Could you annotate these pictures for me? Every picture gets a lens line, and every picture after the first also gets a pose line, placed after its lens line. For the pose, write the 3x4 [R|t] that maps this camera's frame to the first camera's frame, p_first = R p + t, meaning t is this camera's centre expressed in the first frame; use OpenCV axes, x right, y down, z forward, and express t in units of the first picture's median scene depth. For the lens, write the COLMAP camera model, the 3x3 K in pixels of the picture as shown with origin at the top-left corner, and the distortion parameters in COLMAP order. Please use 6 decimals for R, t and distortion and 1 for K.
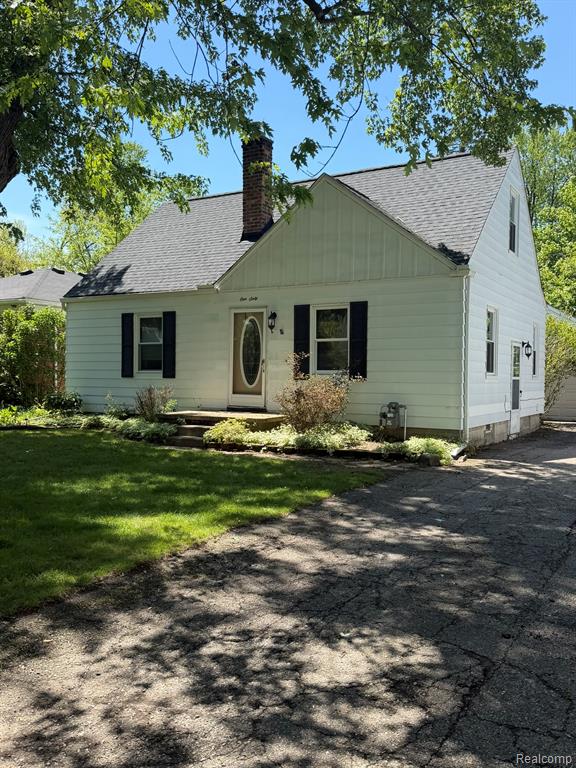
lens RADIAL K [[670.3, 0, 288.4], [0, 670.3, 390.5], [0, 0, 1]] dist [0.110631, 0.002634]
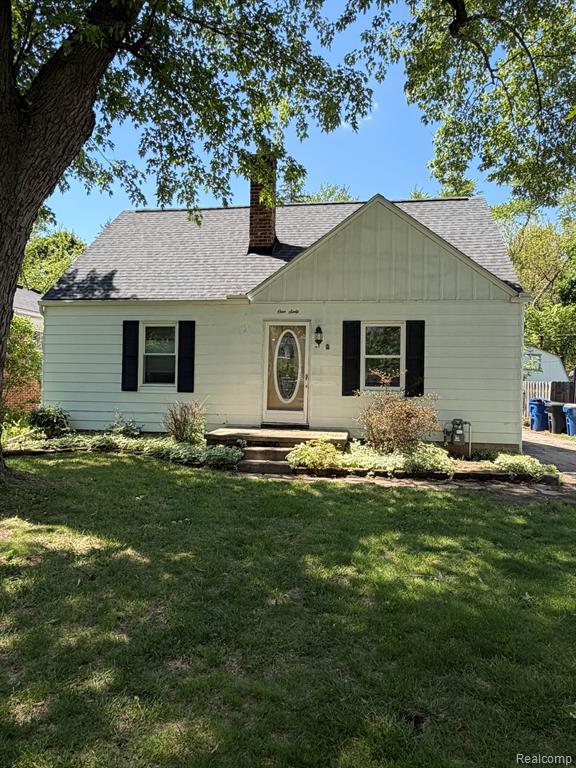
lens RADIAL K [[519.7, 0, 288.0], [0, 519.7, 378.1], [0, 0, 1]] dist [-0.032059, -0.000300]
pose [[0.930879, 0.011153, 0.365157, -0.333977], [-0.001089, 0.999614, -0.027756, -0.020413], [-0.365326, 0.025440, 0.930532, 0.310027]]
